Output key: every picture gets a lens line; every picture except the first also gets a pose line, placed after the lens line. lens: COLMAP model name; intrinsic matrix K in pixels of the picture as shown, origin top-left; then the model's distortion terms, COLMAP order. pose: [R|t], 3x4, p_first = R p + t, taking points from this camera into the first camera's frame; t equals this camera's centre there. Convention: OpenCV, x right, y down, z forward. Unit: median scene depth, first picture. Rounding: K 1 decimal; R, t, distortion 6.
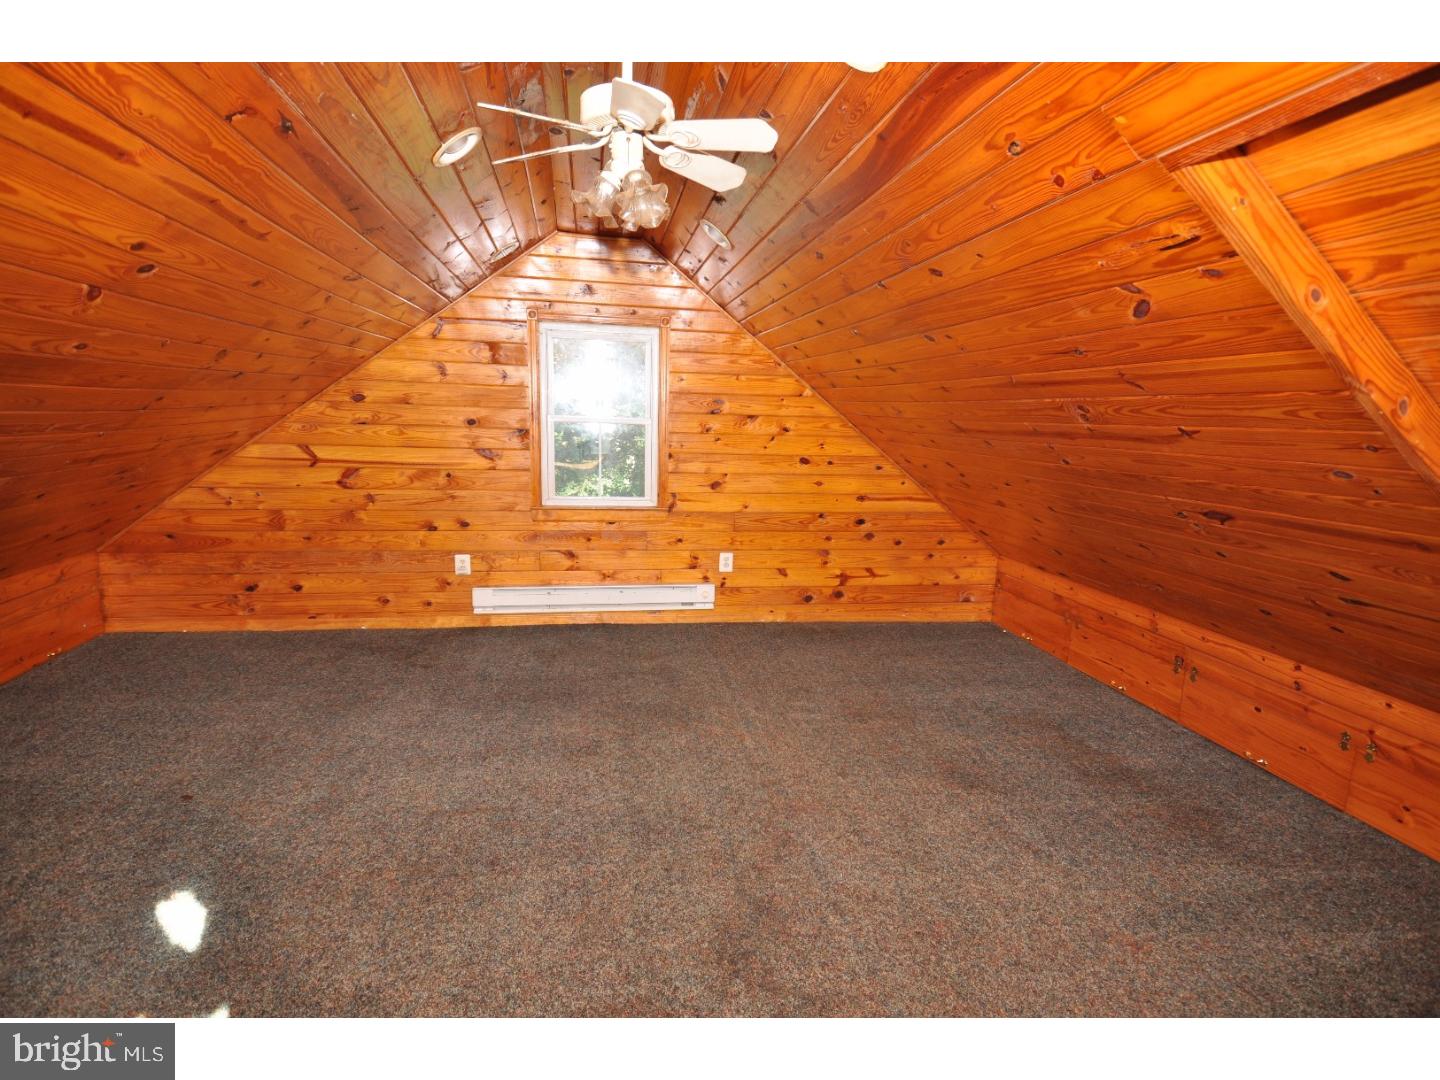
lens RADIAL K [[740.0, 0, 719.5], [0, 740.0, 546.2], [0, 0, 1]] dist [0.051611, -0.057453]
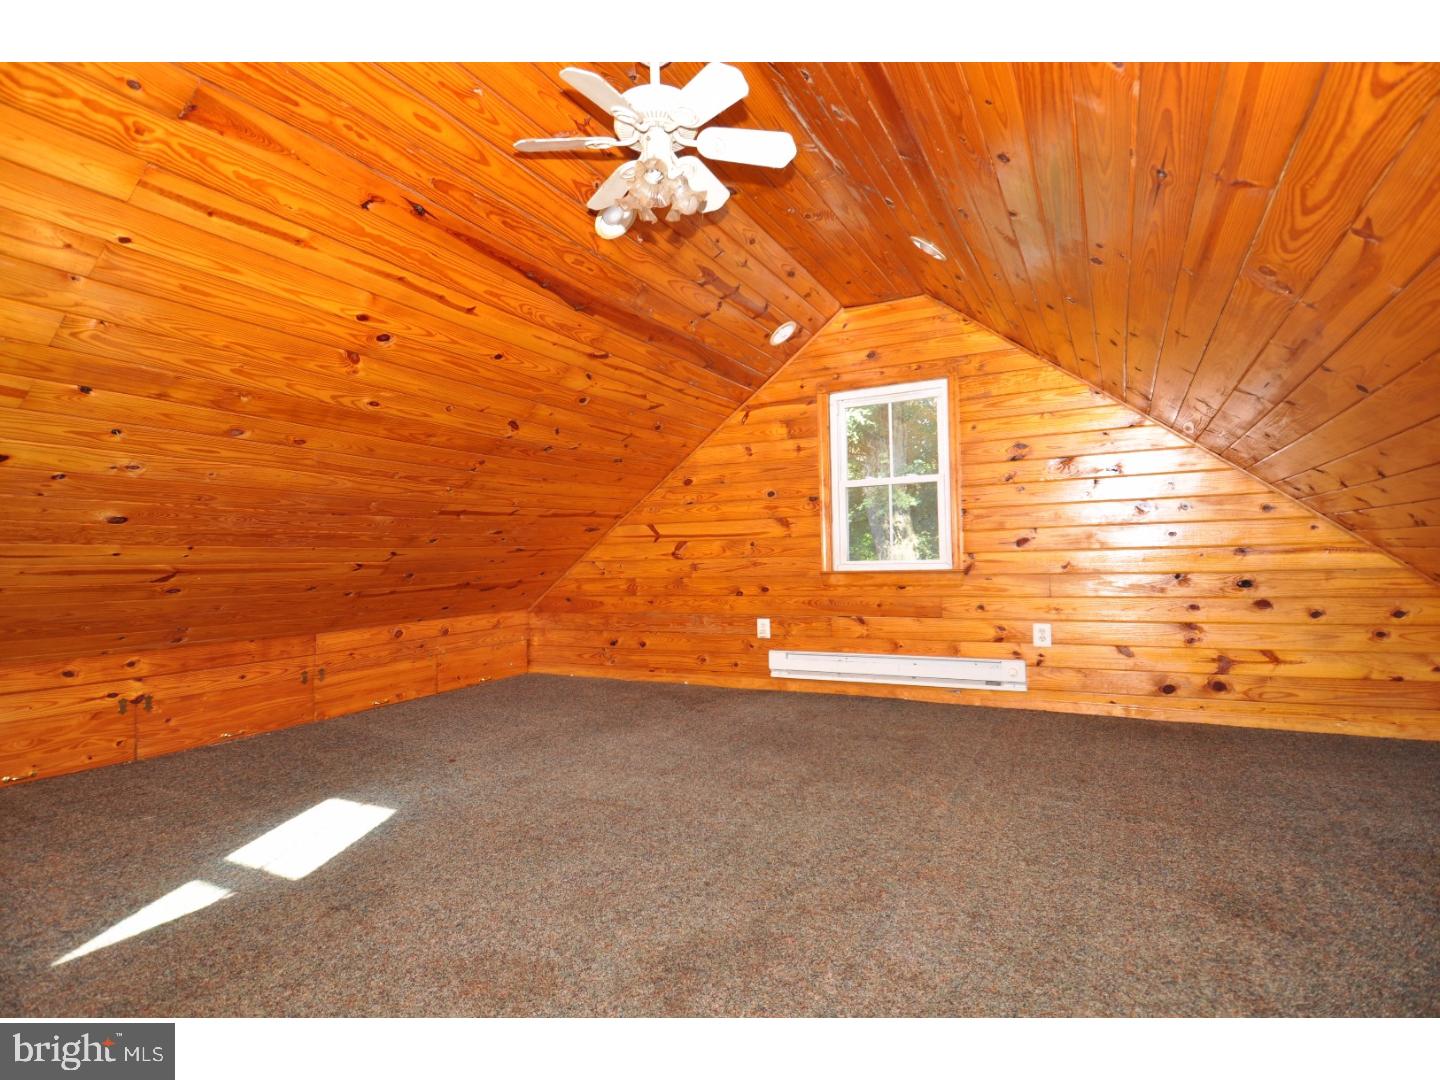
lens RADIAL K [[740.0, 0, 719.5], [0, 740.0, 546.2], [0, 0, 1]] dist [0.051611, -0.057453]
pose [[0.793517, -0.058127, -0.605766, 0.257594], [-0.062059, 0.982509, -0.175571, 0.102532], [0.605376, 0.176911, 0.776030, 0.133720]]
